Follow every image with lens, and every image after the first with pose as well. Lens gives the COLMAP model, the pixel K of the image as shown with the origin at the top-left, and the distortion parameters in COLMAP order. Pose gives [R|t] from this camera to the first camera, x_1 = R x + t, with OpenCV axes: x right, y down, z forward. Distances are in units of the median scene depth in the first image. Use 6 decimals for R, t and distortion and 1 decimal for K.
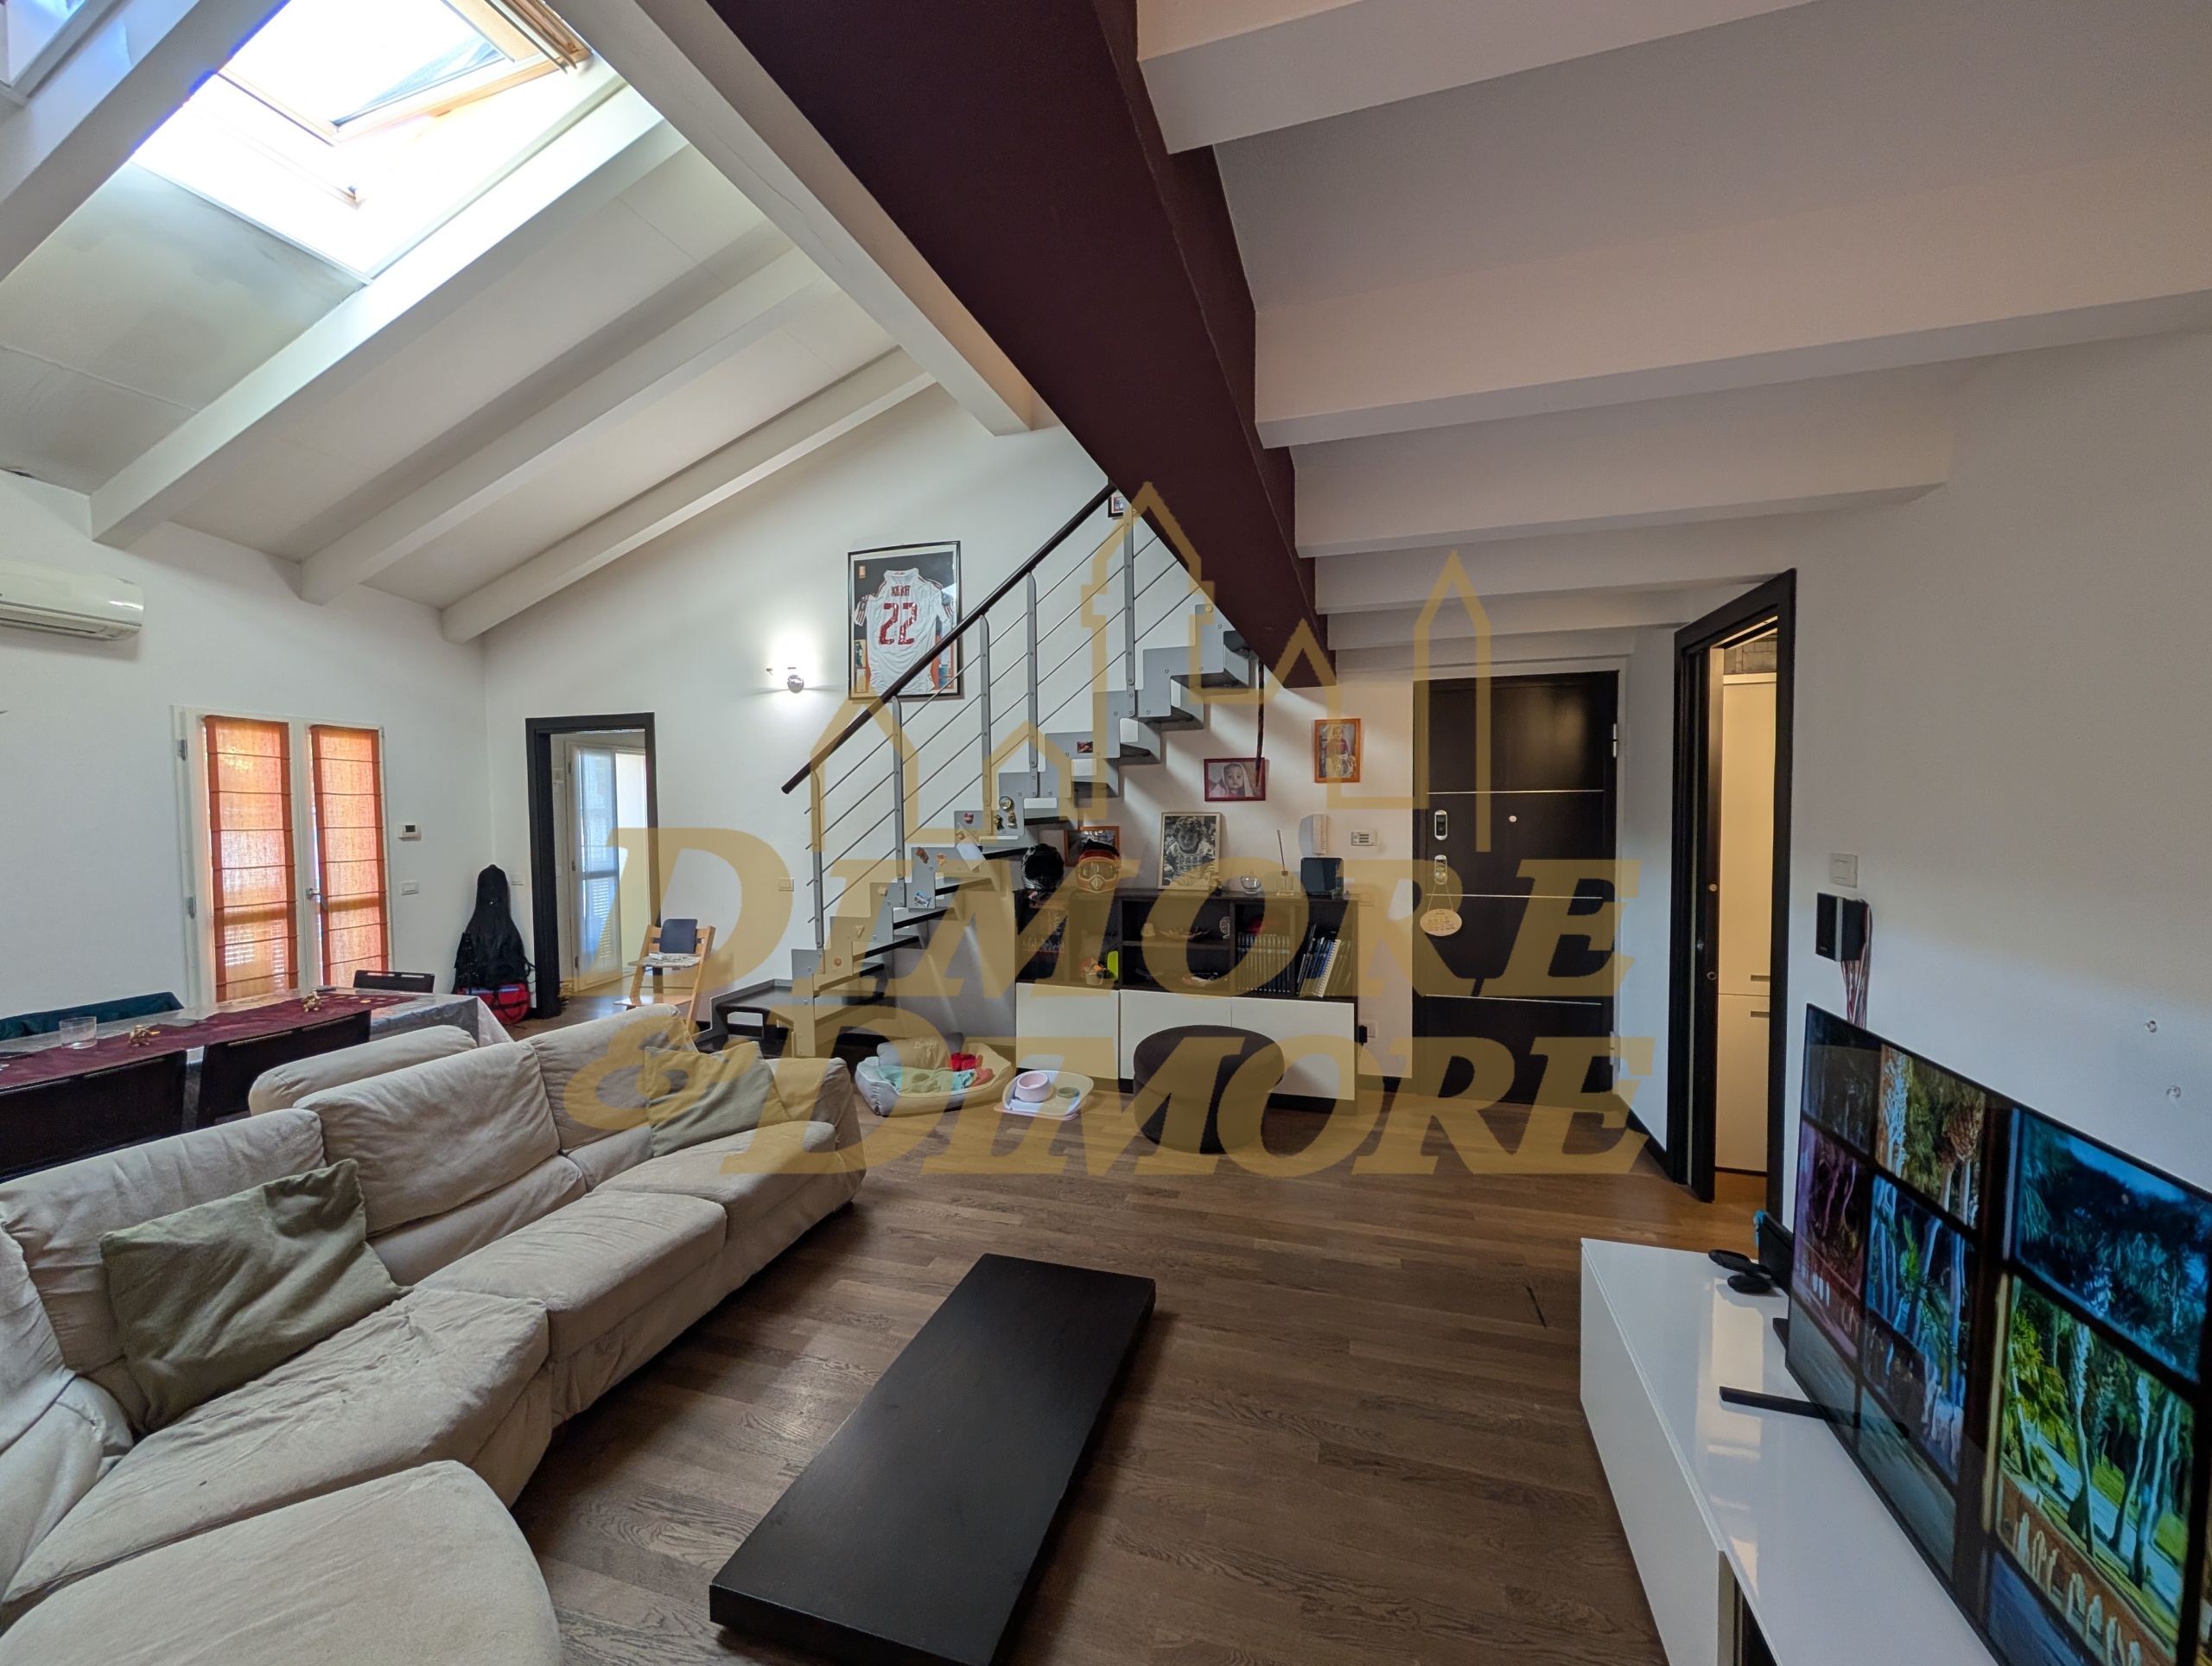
lens RADIAL K [[837.8, 0, 1113.6], [0, 837.8, 831.0], [0, 0, 1]] dist [0.000728, -0.000084]
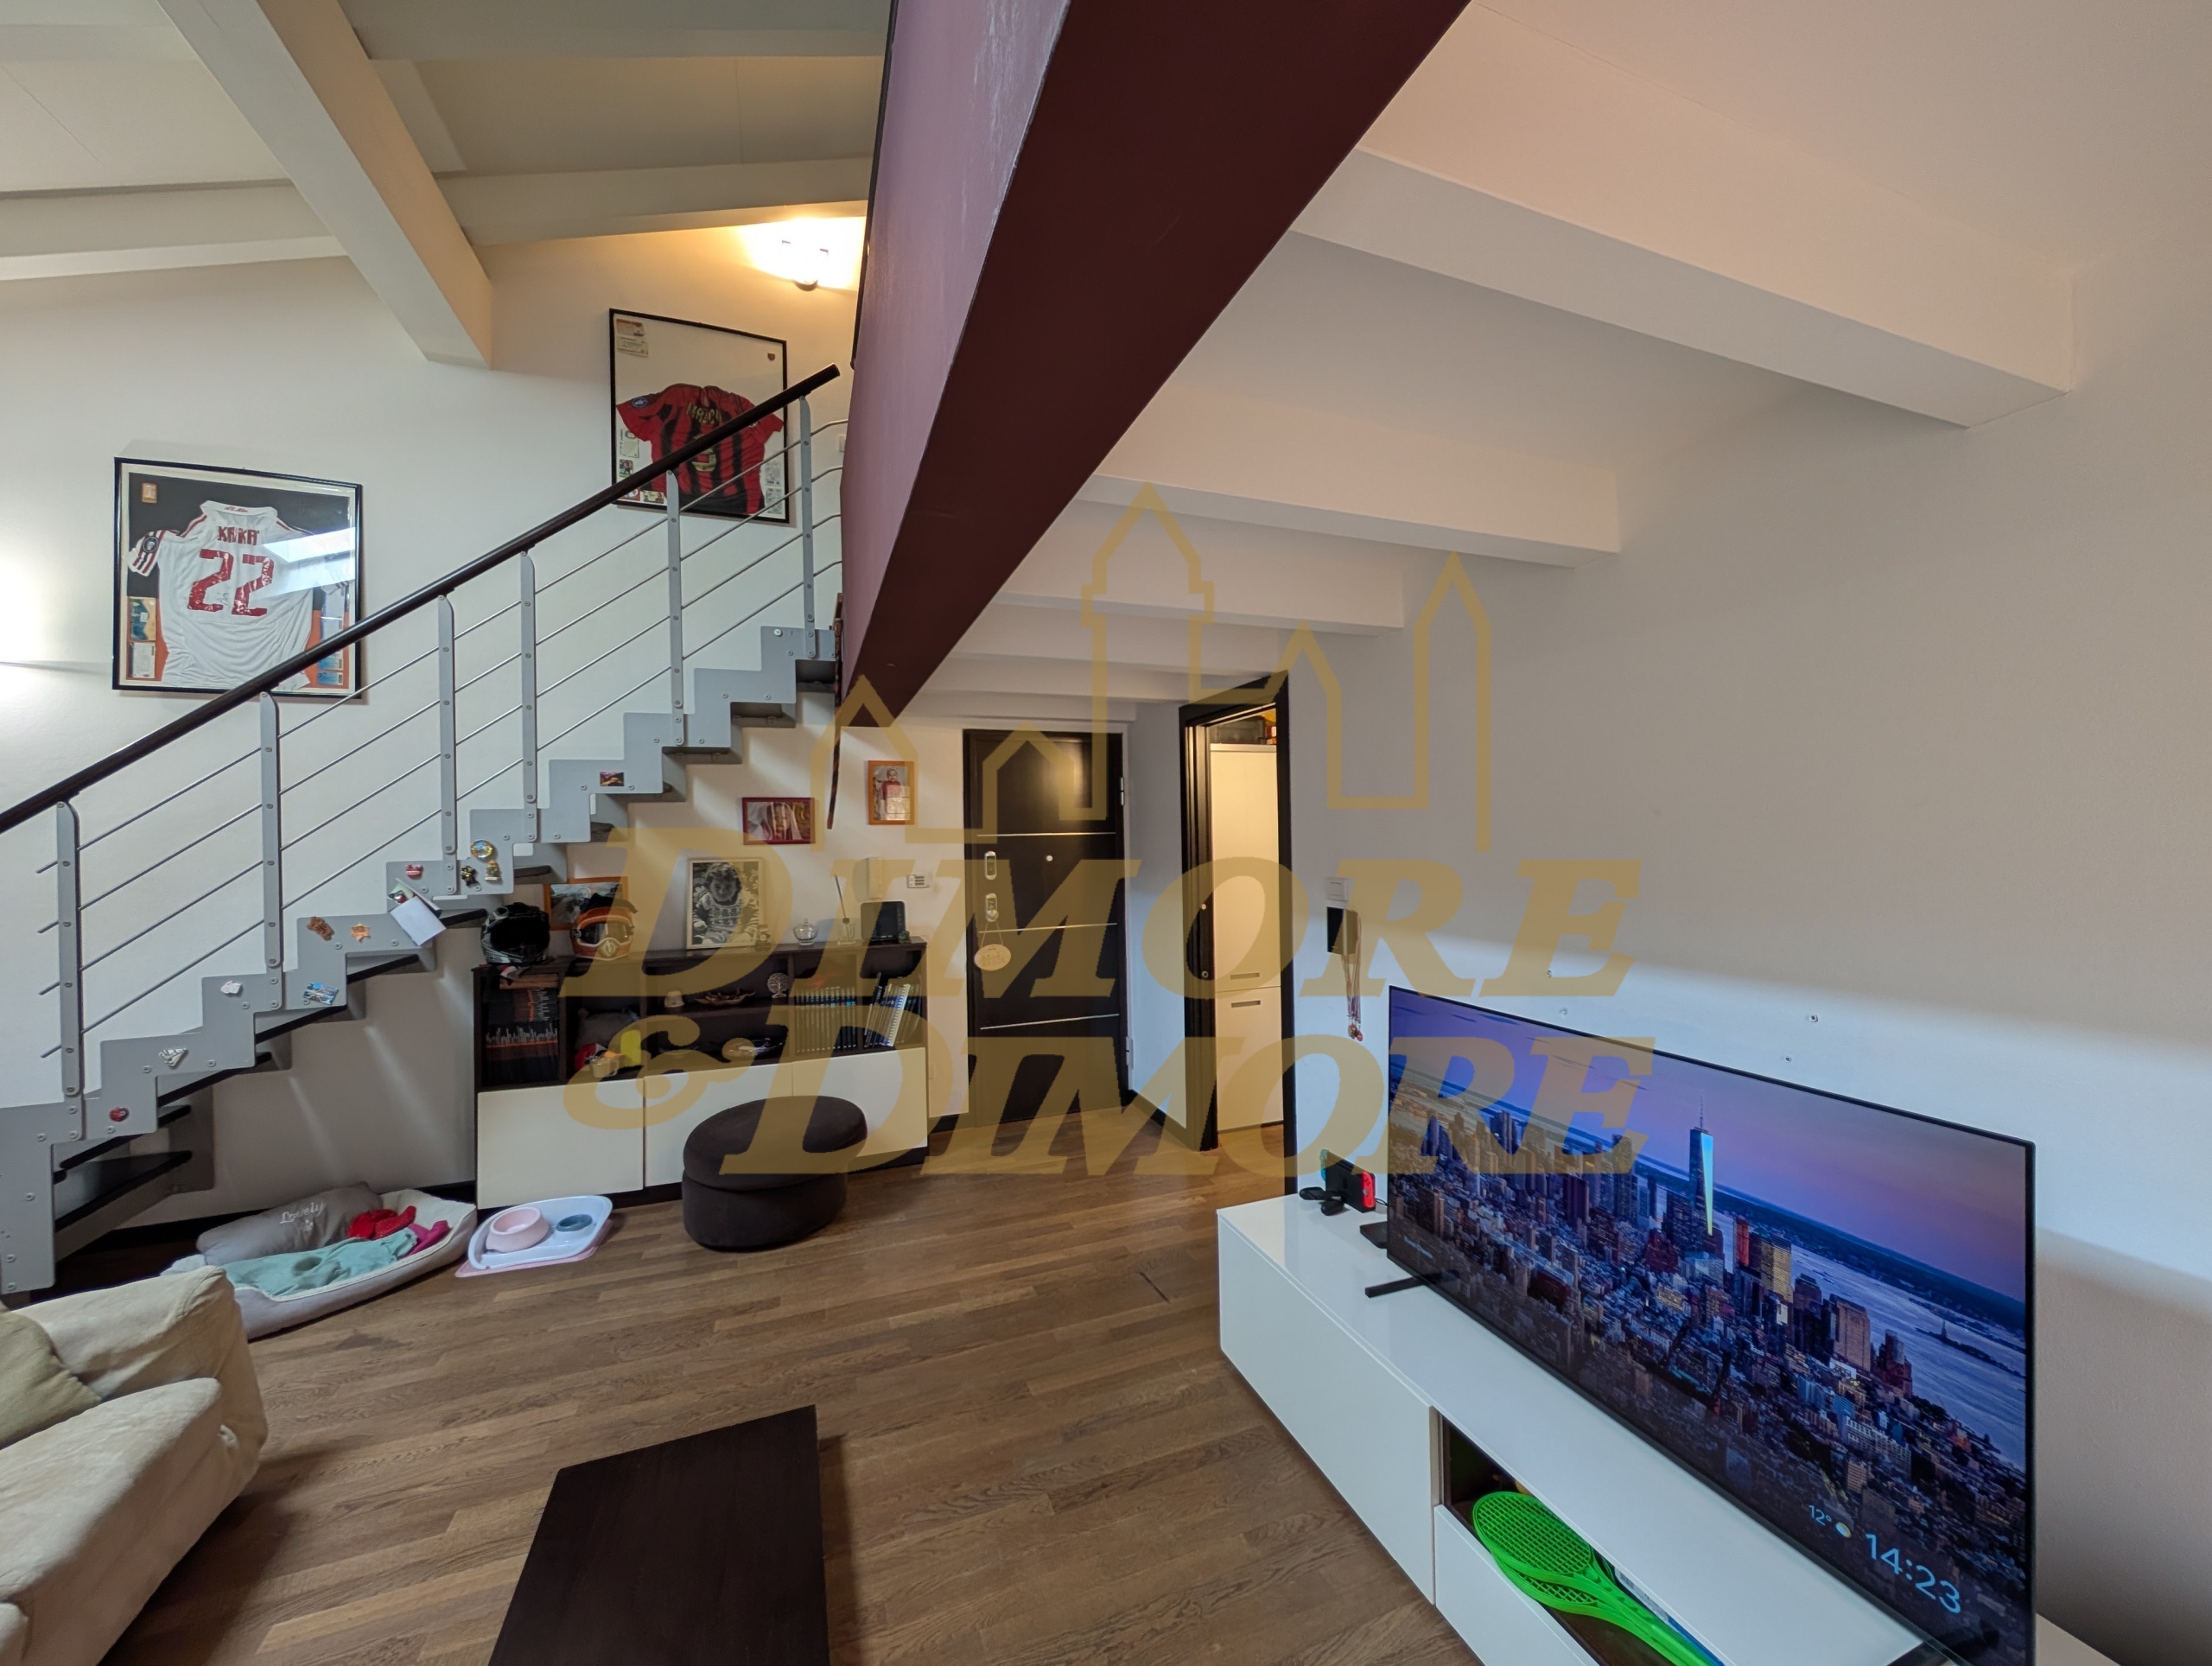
lens RADIAL K [[837.8, 0, 1113.6], [0, 837.8, 831.0], [0, 0, 1]] dist [0.000728, -0.000084]
pose [[0.785835, 0.001016, 0.618435, -0.139382], [0.031141, 0.998665, -0.041211, -0.001976], [-0.617651, 0.051644, 0.784755, 0.064899]]
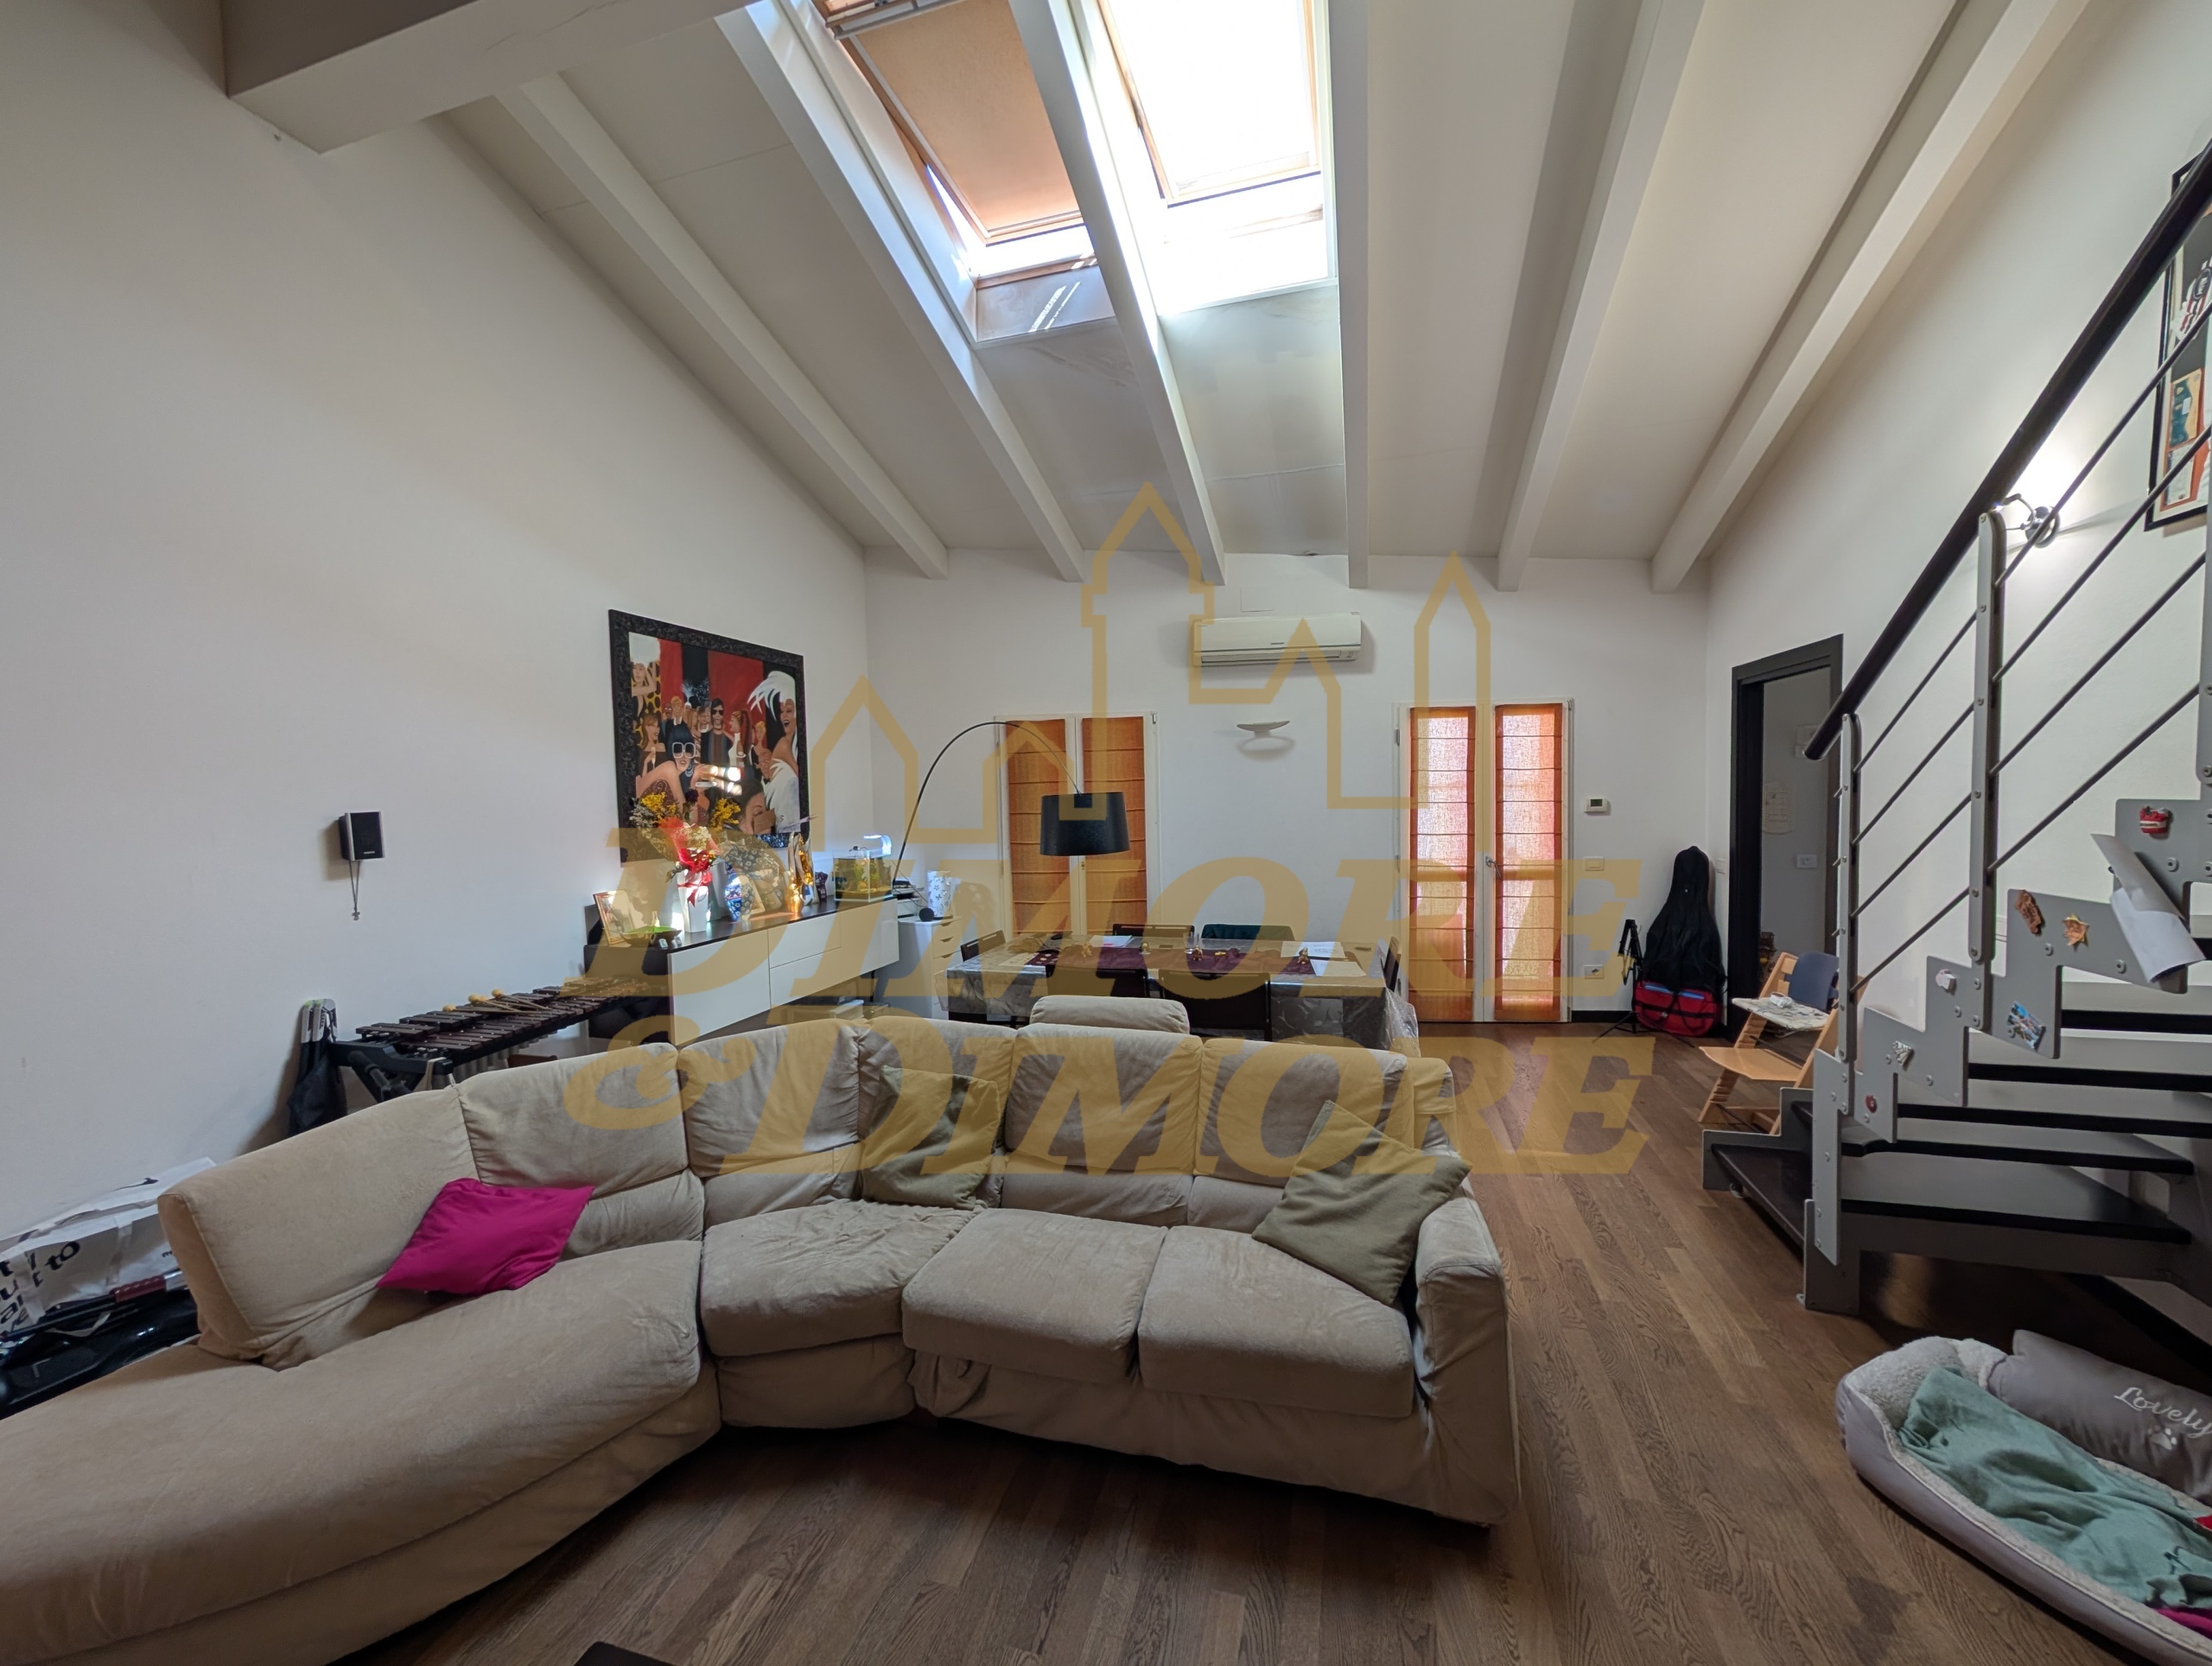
lens RADIAL K [[837.8, 0, 1113.6], [0, 837.8, 831.0], [0, 0, 1]] dist [0.000728, -0.000084]
pose [[0.005222, 0.058071, -0.998299, 0.145640], [-0.010922, 0.998256, 0.058012, -0.025081], [0.999927, 0.010600, 0.005847, 0.559778]]
